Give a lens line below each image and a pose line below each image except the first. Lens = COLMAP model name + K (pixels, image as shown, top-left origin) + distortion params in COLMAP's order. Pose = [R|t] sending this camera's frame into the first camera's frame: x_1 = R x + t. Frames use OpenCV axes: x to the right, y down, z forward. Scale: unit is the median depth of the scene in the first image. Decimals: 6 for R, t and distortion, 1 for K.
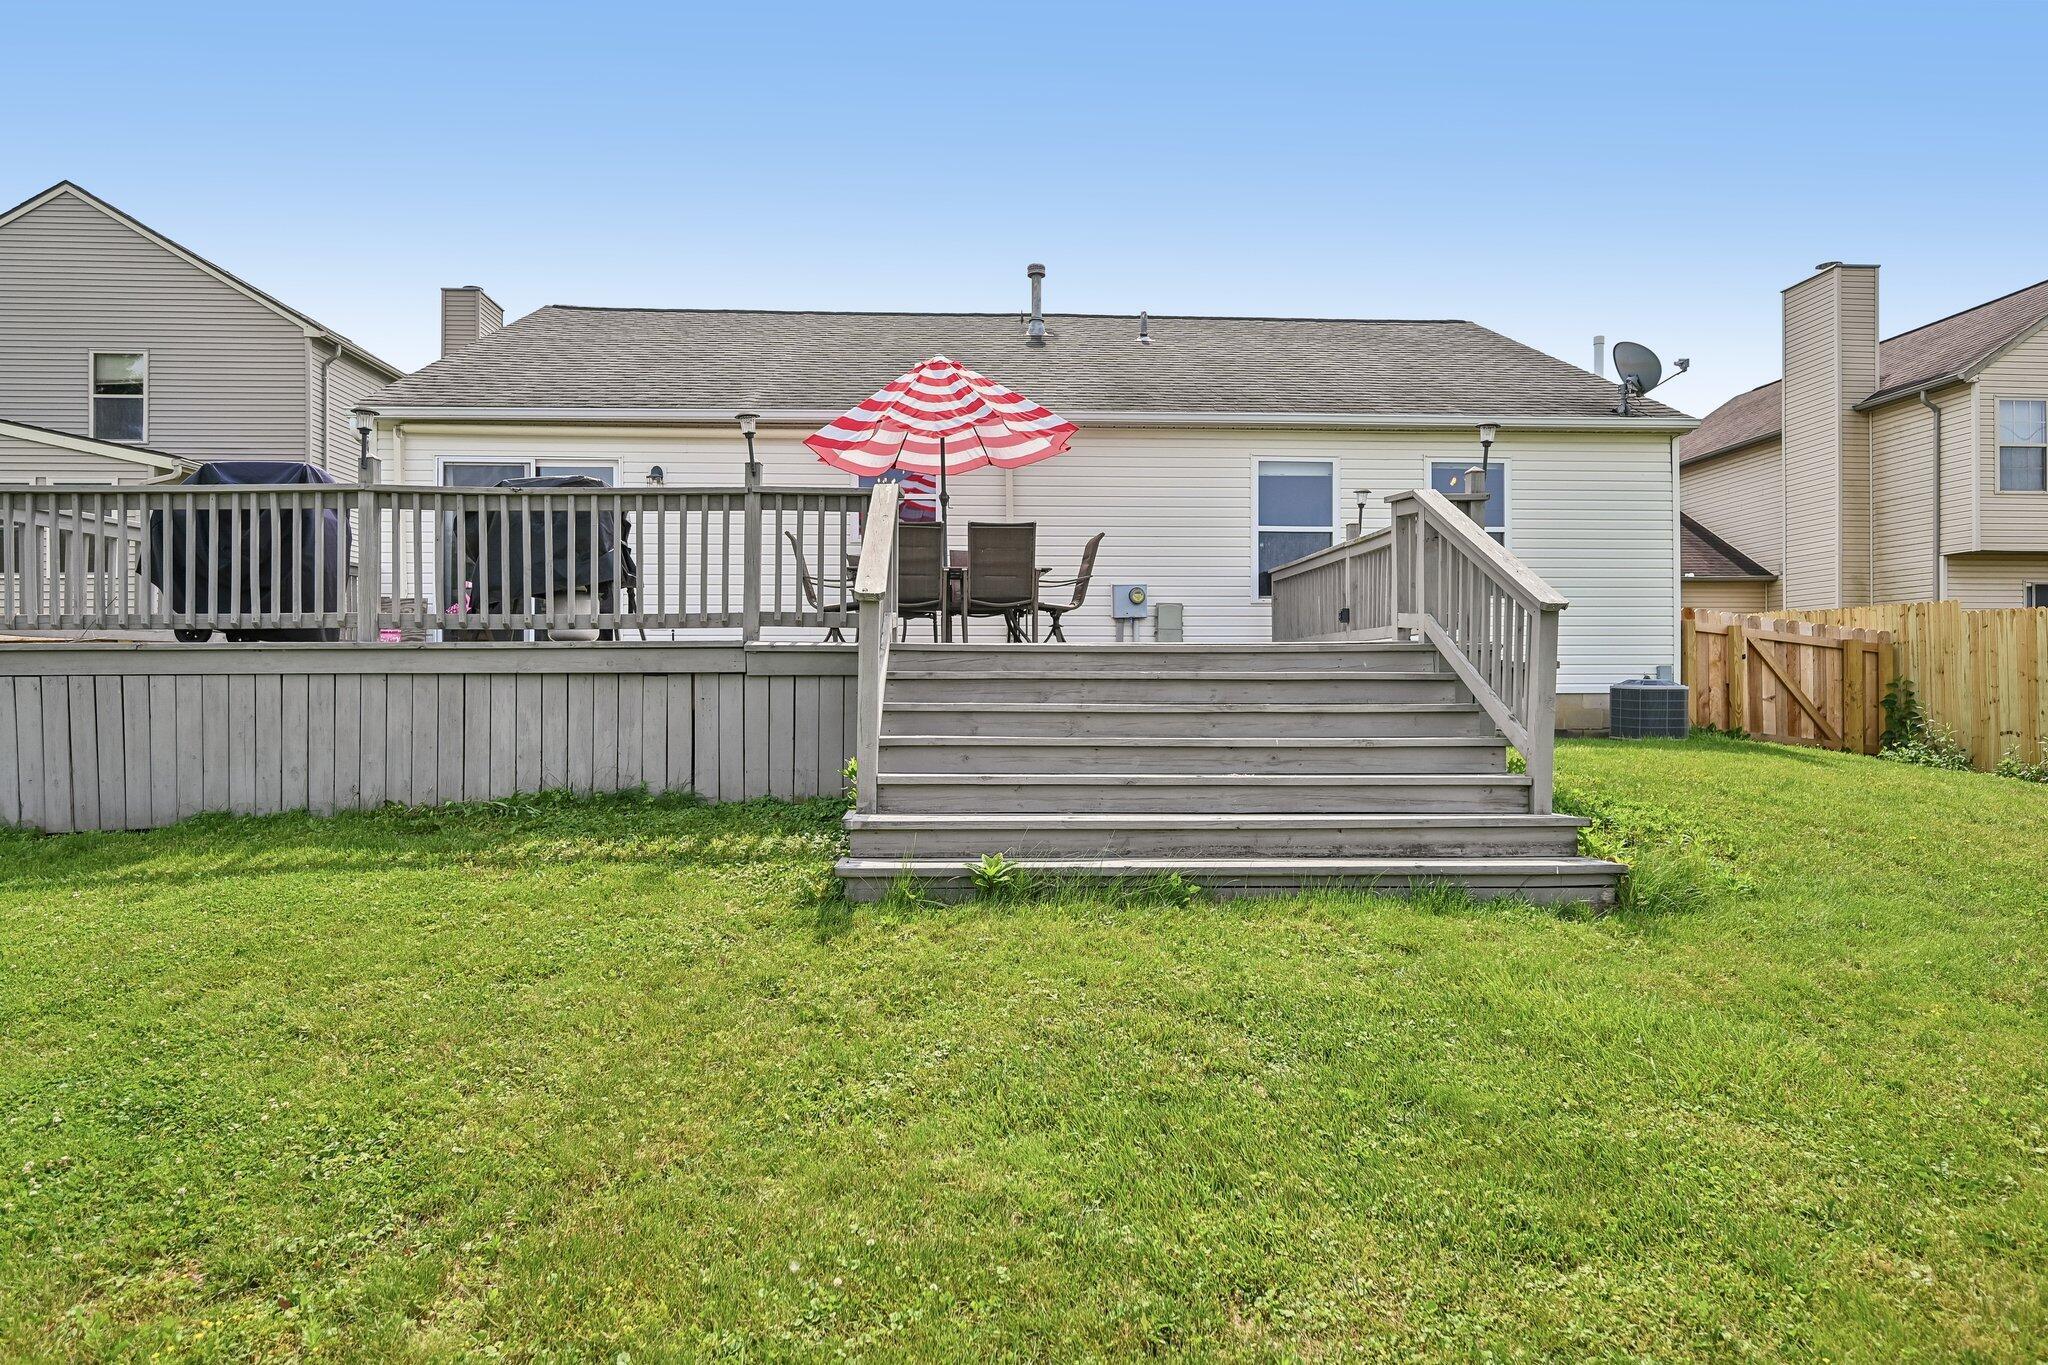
lens RADIAL K [[1180.6, 0, 1020.5], [0, 1180.6, 684.4], [0, 0, 1]] dist [0.001021, -0.003502]
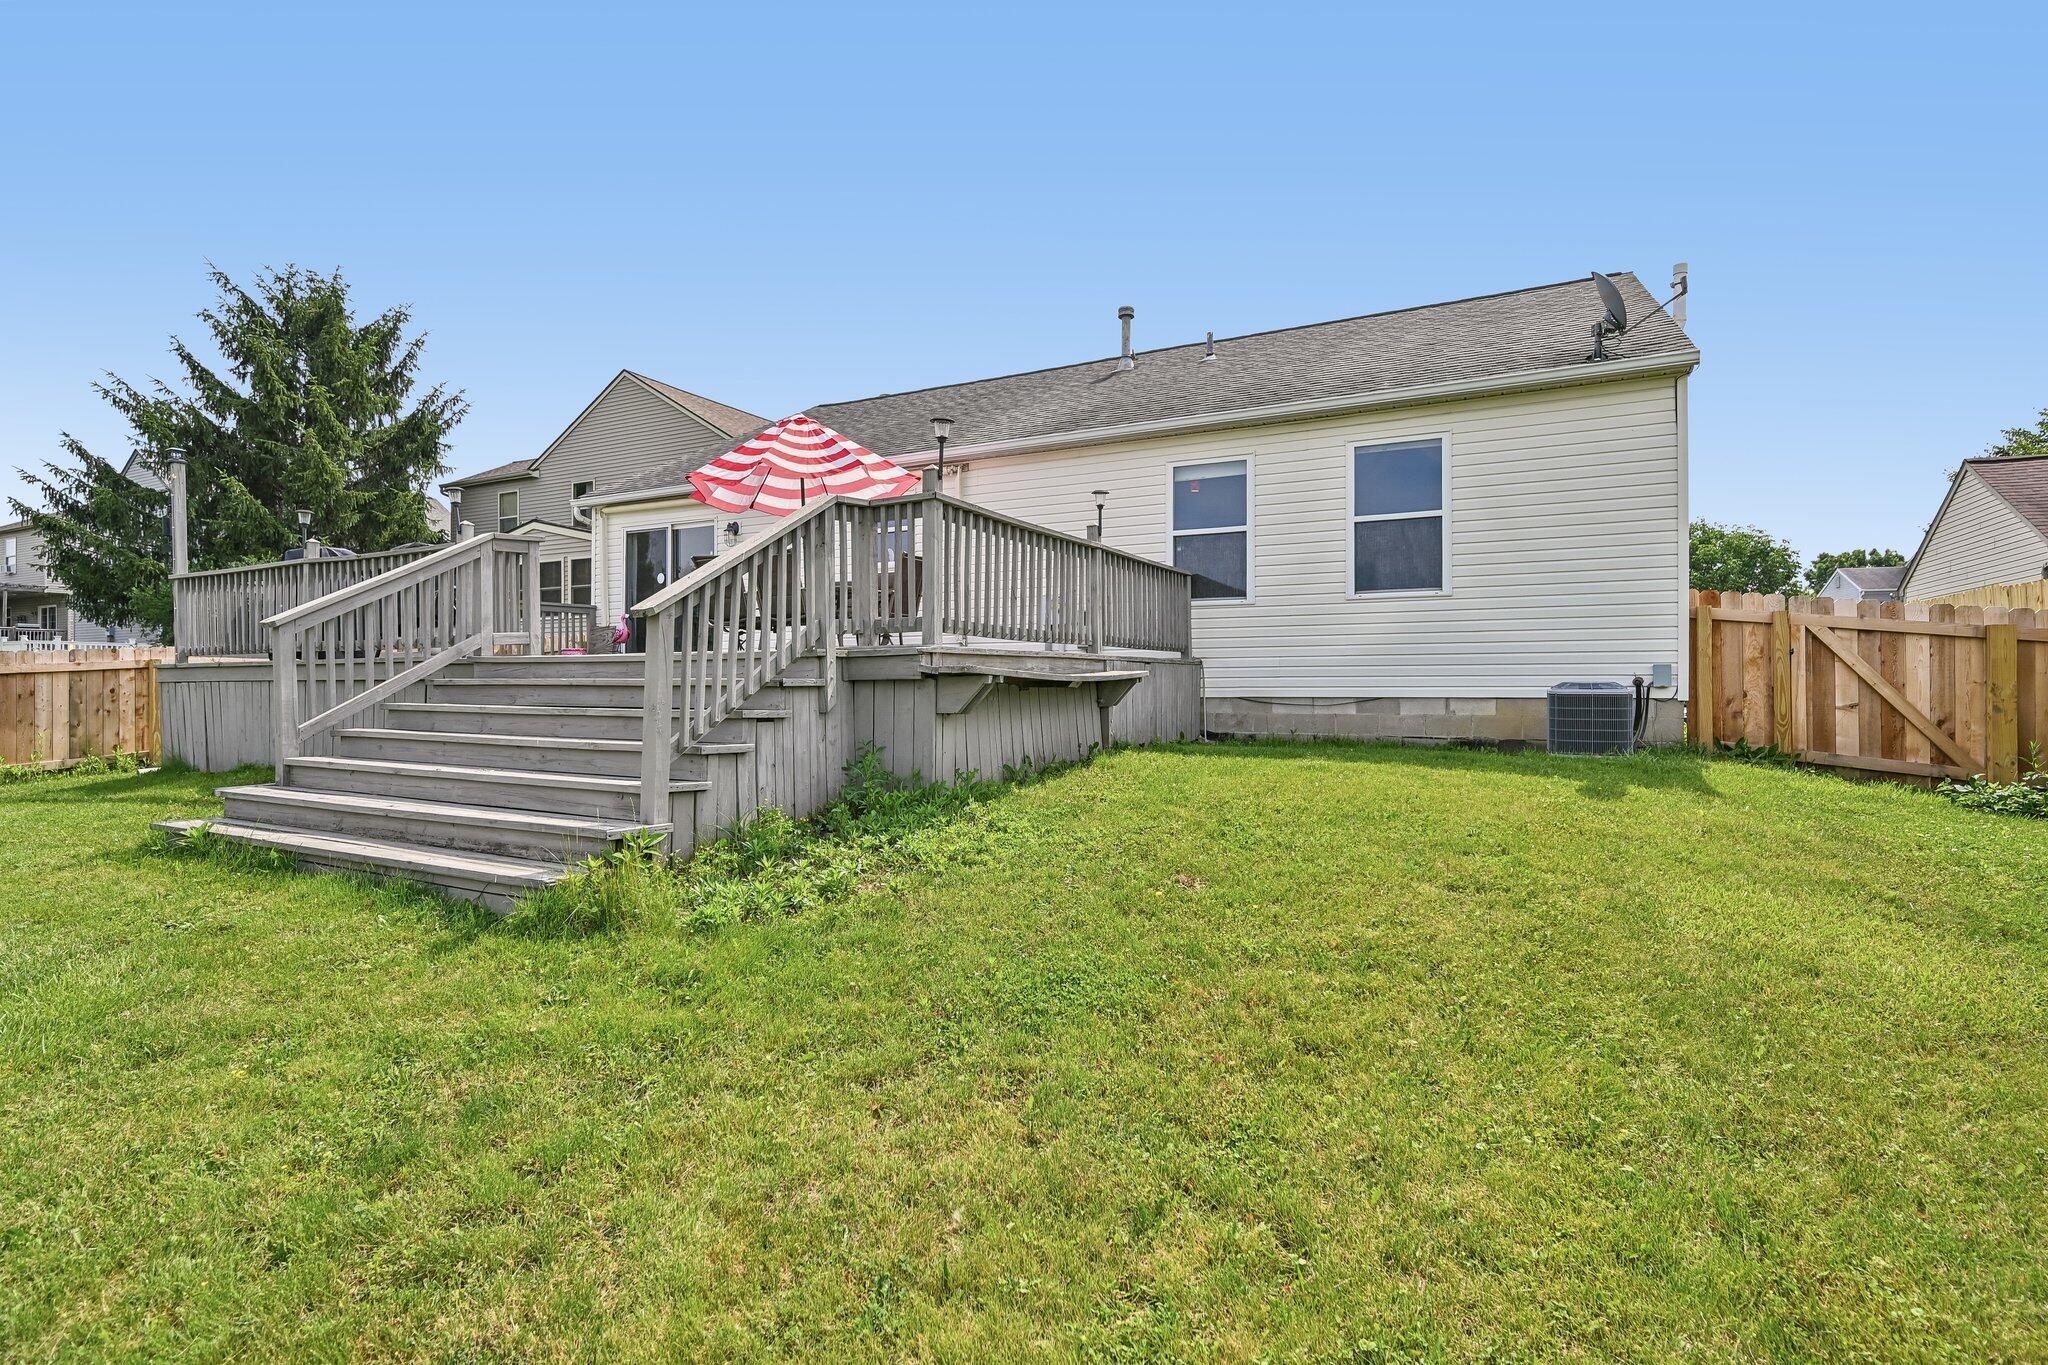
lens RADIAL K [[953.9, 0, 1022.5], [0, 953.9, 685.6], [0, 0, 1]] dist [0.000956, 0.000032]
pose [[0.863881, 0.003417, -0.503685, 0.634774], [-0.001181, 0.999988, 0.004757, -0.005468], [0.503695, -0.003515, 0.863874, 0.278591]]
